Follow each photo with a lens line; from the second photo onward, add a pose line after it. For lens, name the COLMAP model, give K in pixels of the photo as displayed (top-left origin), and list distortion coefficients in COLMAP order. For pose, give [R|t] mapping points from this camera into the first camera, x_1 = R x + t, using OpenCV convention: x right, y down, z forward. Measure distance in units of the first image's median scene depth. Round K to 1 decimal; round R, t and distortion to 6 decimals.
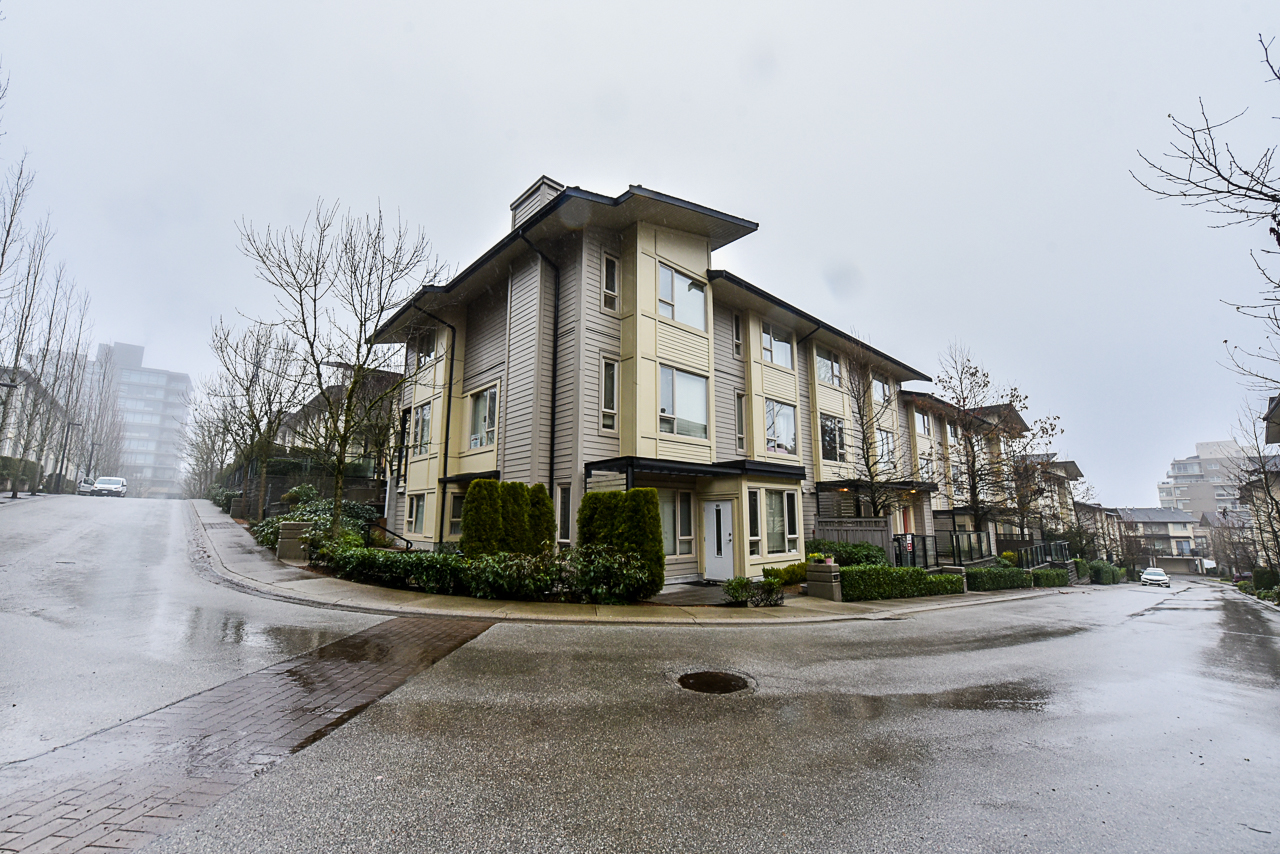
lens RADIAL K [[505.1, 0, 639.9], [0, 505.1, 431.6], [0, 0, 1]] dist [-0.007755, -0.000090]
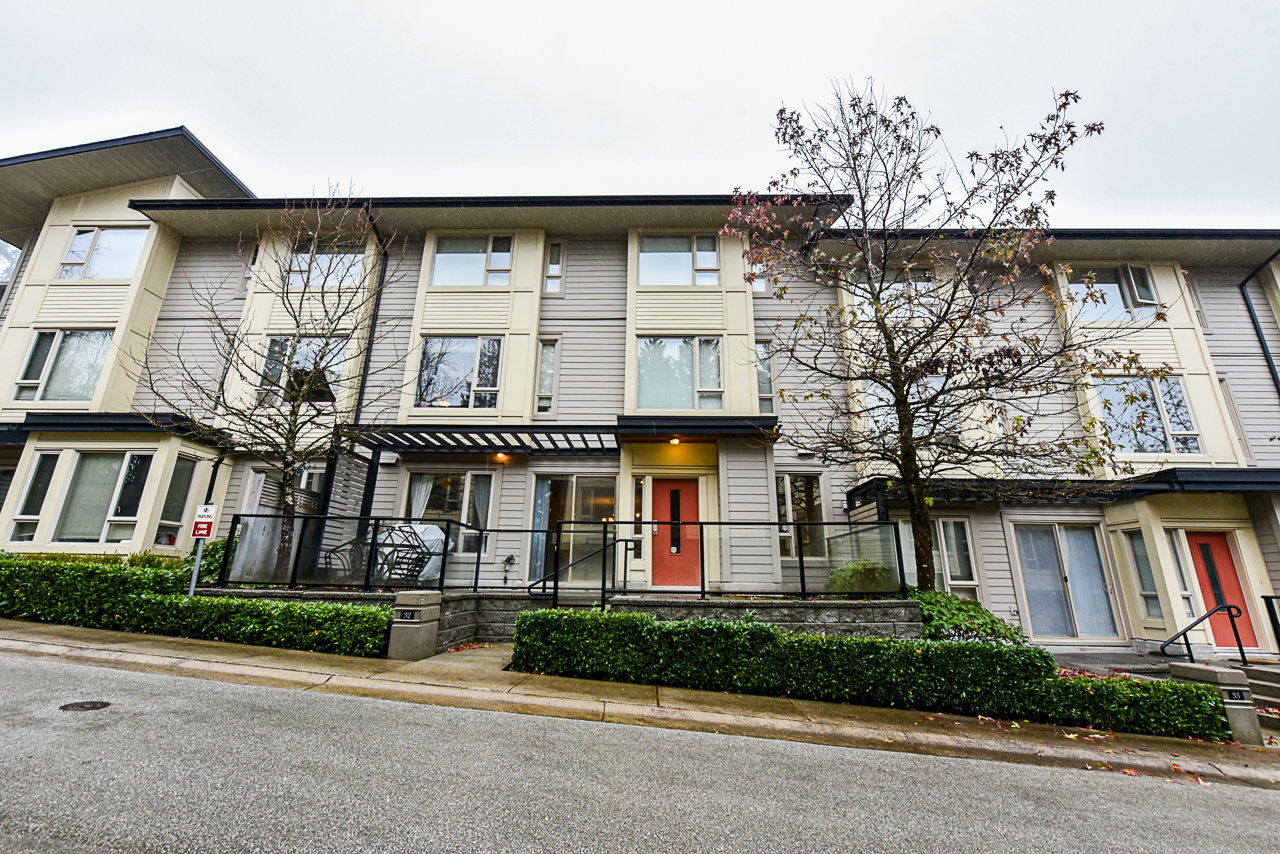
lens RADIAL K [[505.1, 0, 639.9], [0, 505.1, 431.6], [0, 0, 1]] dist [-0.007755, -0.000090]
pose [[0.795914, -0.129793, -0.591333, 1.294644], [0.083179, 0.990930, -0.105544, 0.226253], [0.599668, 0.034817, 0.799491, 0.904605]]
